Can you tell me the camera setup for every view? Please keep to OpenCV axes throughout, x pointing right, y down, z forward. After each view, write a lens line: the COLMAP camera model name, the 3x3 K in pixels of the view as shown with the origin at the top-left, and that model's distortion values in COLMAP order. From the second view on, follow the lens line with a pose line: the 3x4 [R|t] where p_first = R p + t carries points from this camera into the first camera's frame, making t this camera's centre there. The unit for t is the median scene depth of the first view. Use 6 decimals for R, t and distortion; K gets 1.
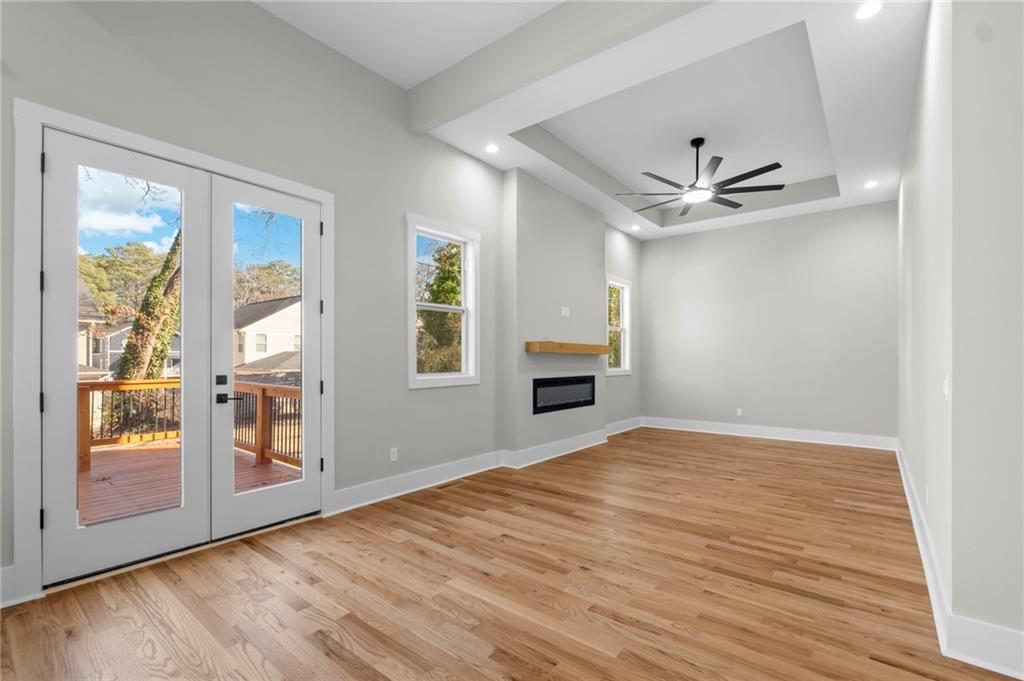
lens RADIAL K [[454.6, 0, 512.3], [0, 454.6, 359.5], [0, 0, 1]] dist [-0.001061, -0.000212]
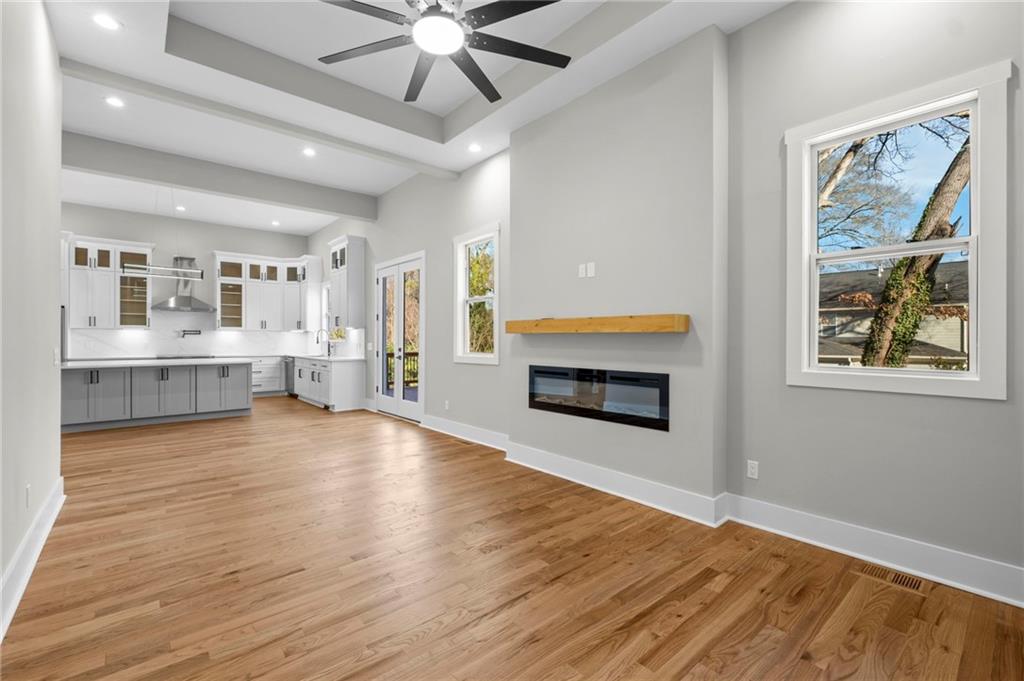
lens RADIAL K [[444.1, 0, 512.0], [0, 444.1, 340.5], [0, 0, 1]] dist [-0.000658, 0.000122]
pose [[-0.189084, -0.003172, -0.981956, 0.946628], [-0.005895, 0.999980, -0.002095, -0.000737], [0.981943, 0.005392, -0.189099, 1.244574]]
